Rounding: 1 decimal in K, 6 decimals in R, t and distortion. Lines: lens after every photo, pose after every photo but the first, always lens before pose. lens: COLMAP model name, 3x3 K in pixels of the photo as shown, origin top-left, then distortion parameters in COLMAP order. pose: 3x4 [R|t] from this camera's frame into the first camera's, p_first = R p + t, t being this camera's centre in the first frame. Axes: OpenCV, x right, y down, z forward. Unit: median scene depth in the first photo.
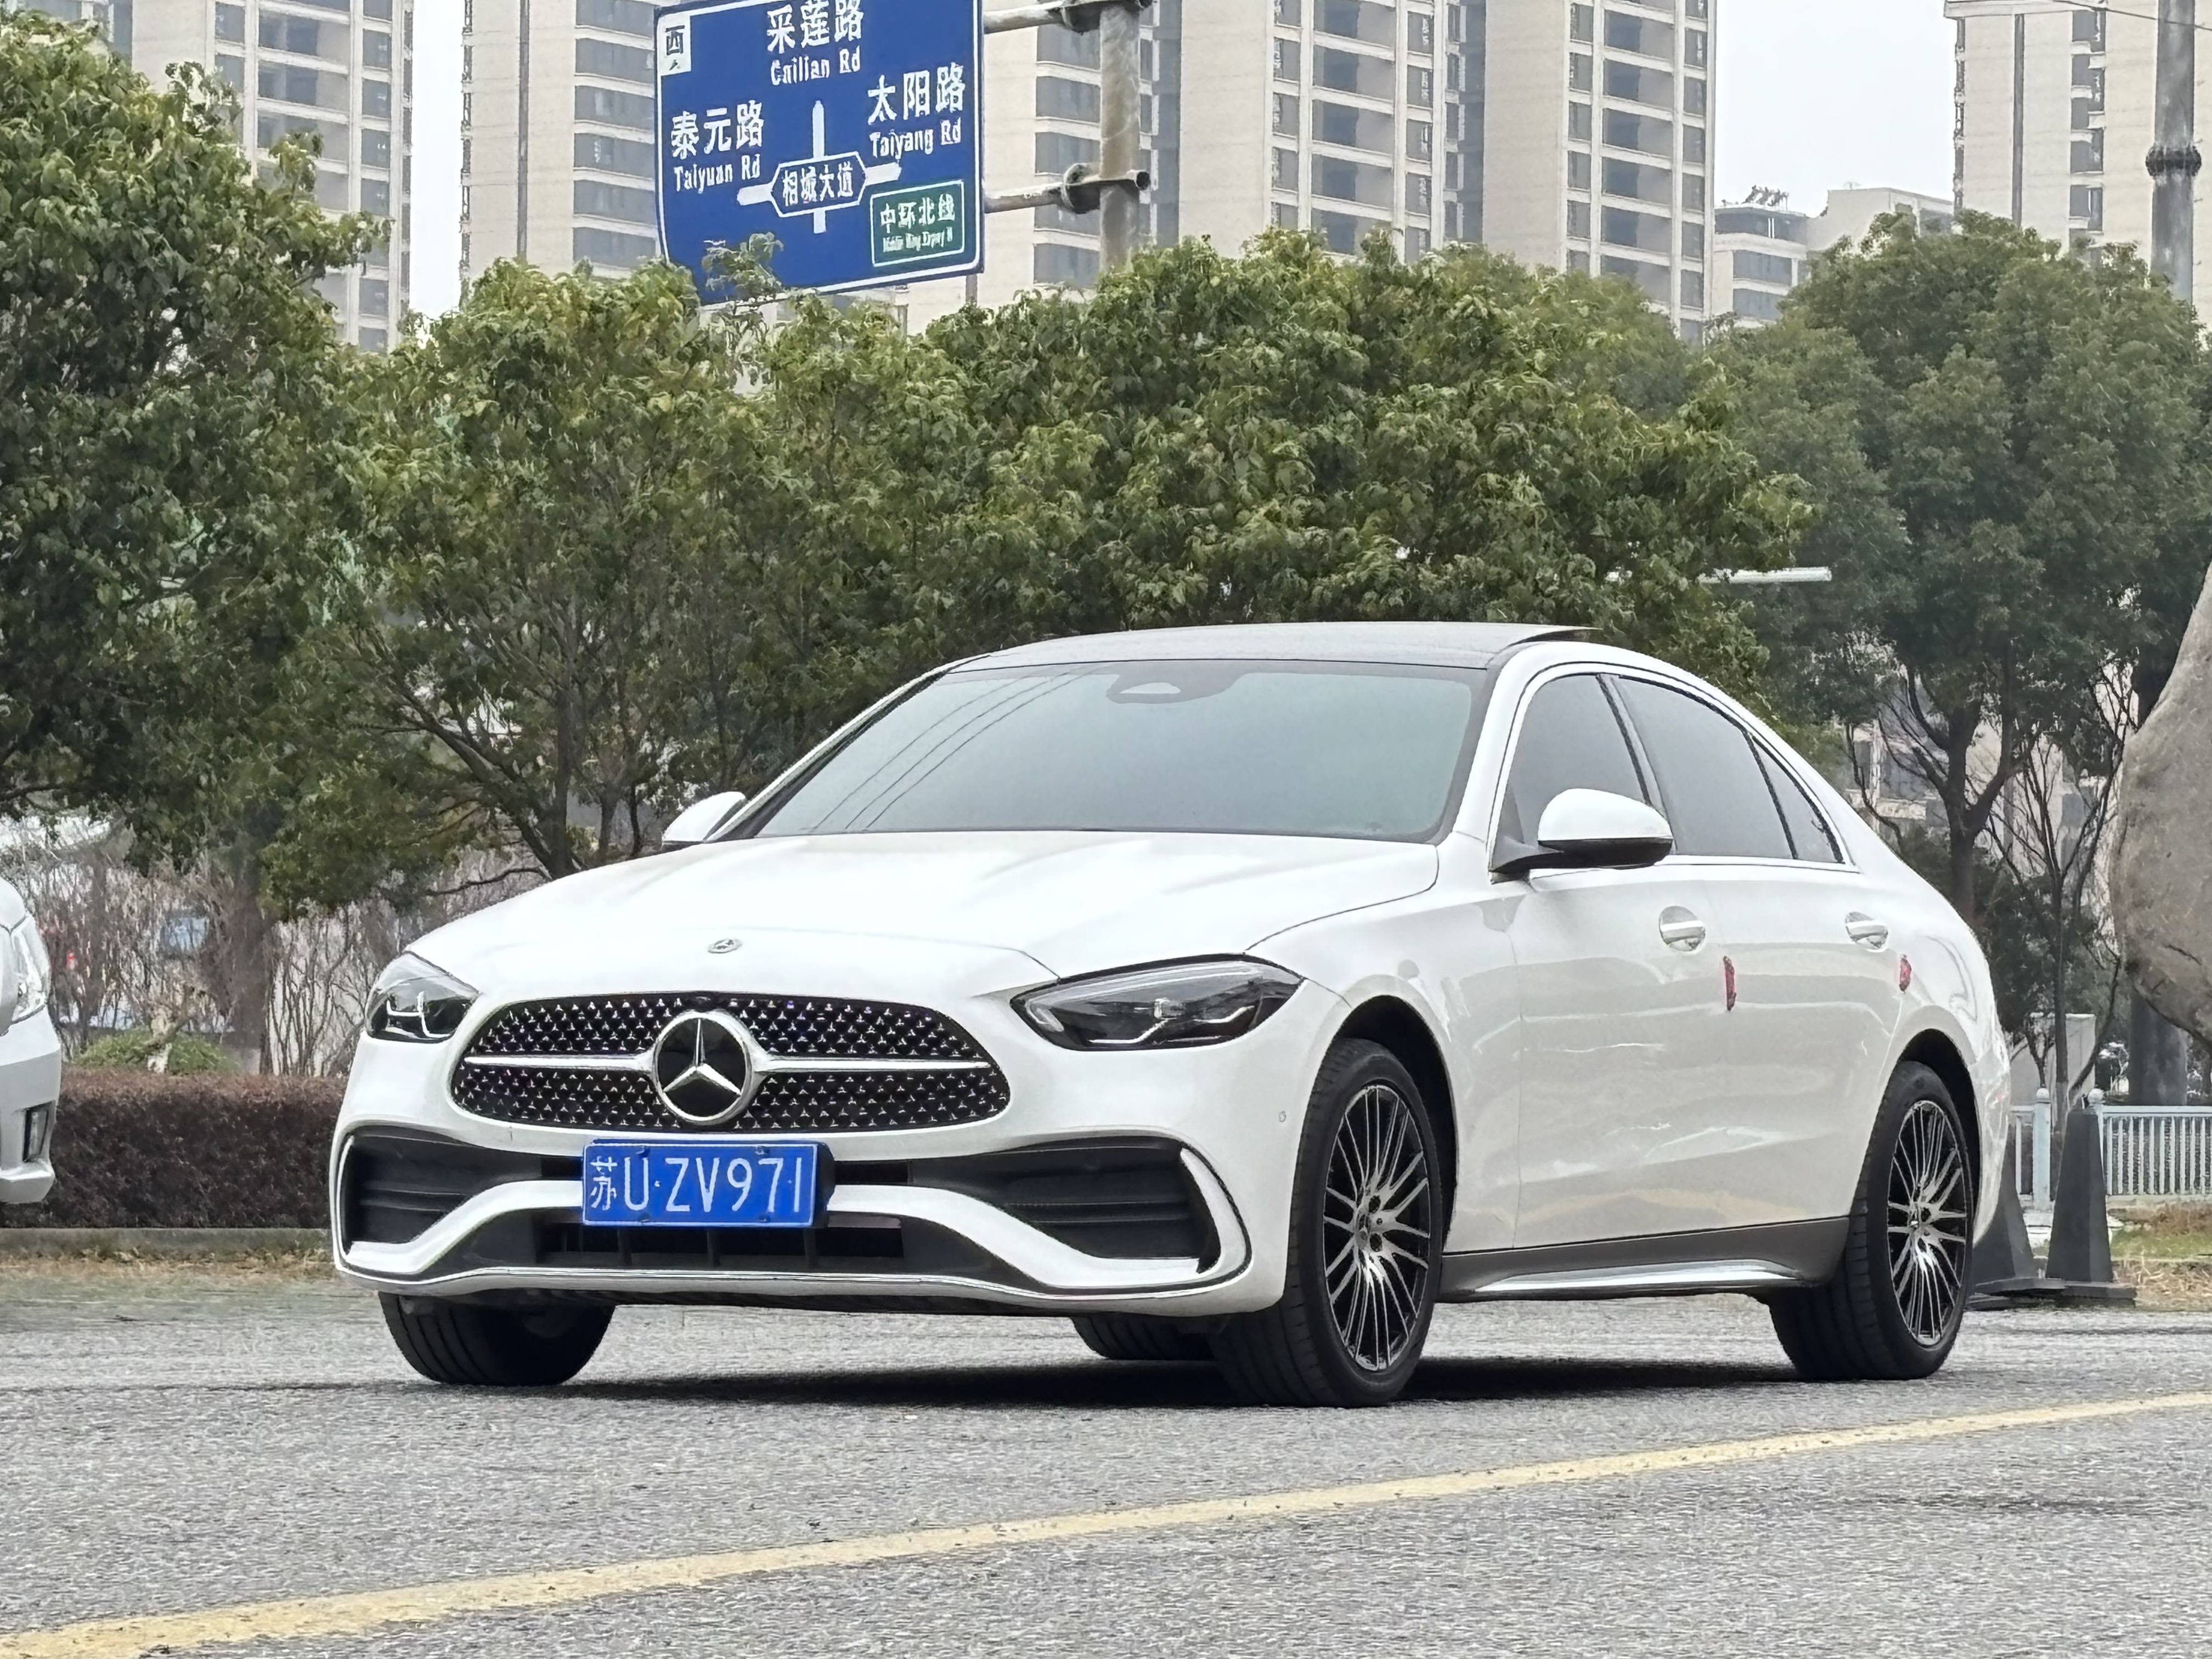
lens RADIAL K [[9138.8, 0, 1106.0], [0, 9138.8, 829.5], [0, 0, 1]] dist [0.316271, 2.953942]
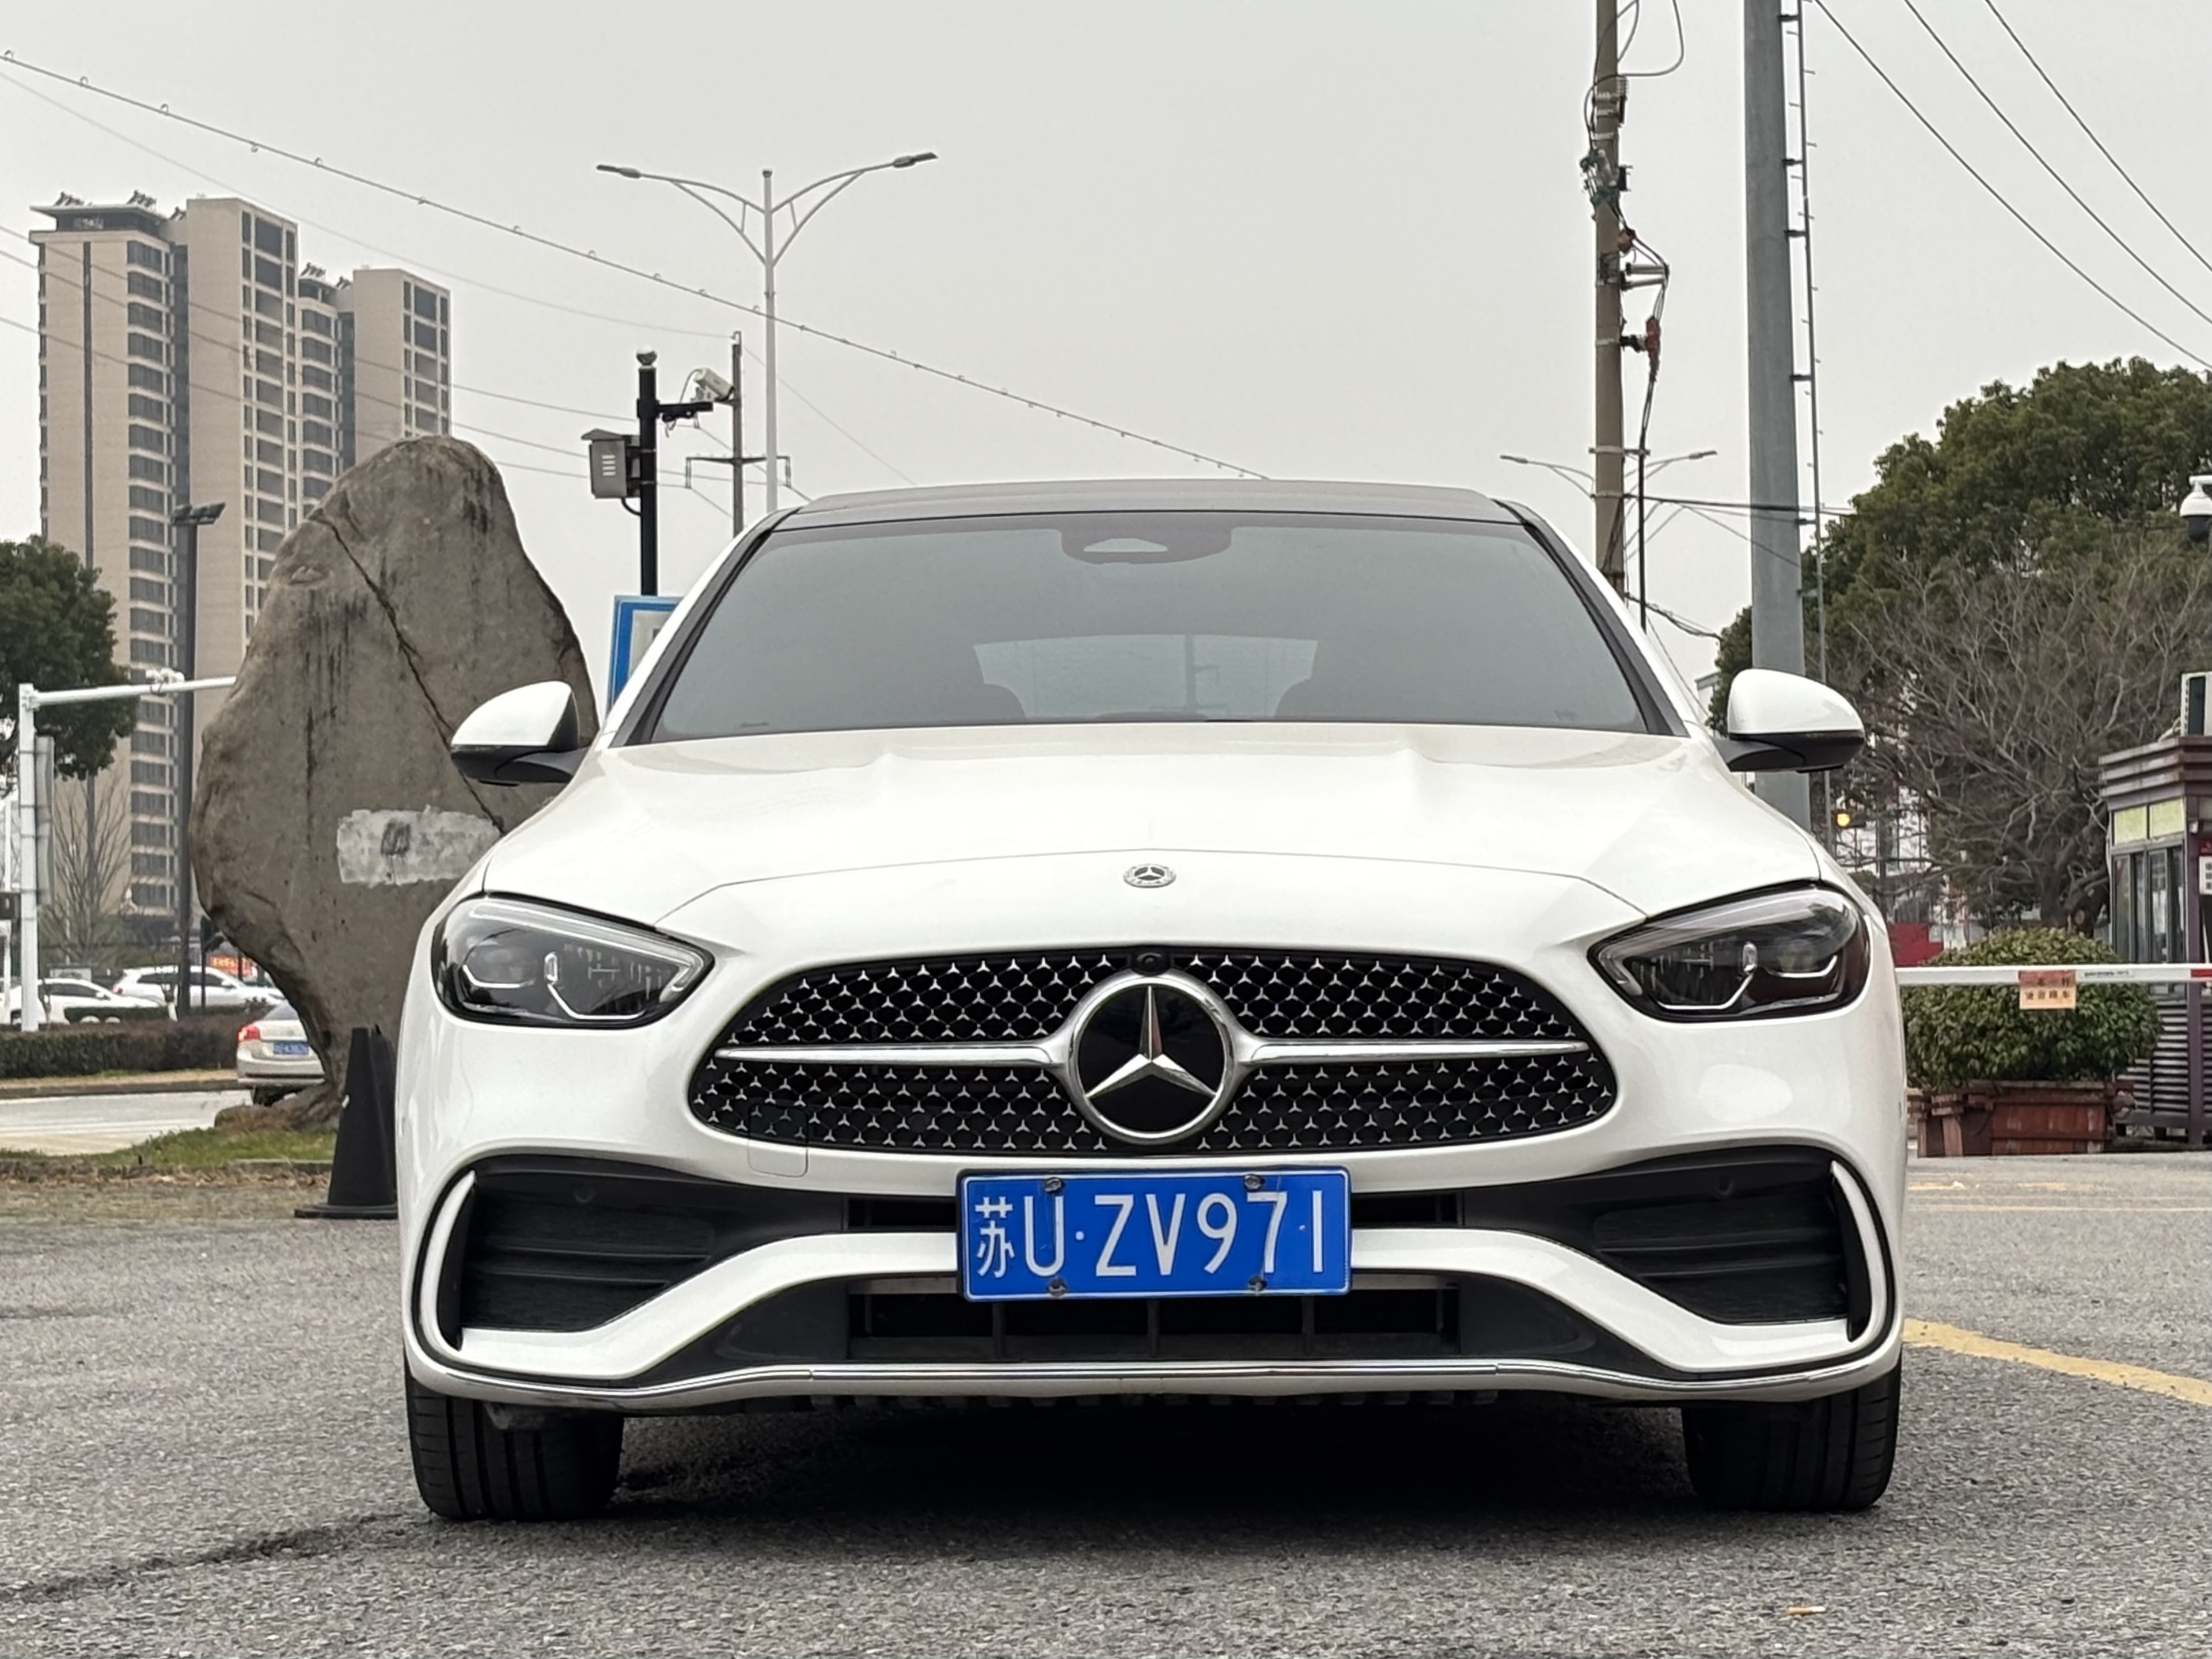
lens RADIAL K [[6276.7, 0, 1106.0], [0, 6276.7, 829.5], [0, 0, 1]] dist [0.169879, 0.373381]
pose [[0.918510, -0.007524, 0.395326, -0.227939], [0.008397, 0.999965, -0.000476, 0.009529], [-0.395308, 0.003756, 0.918541, 0.581080]]
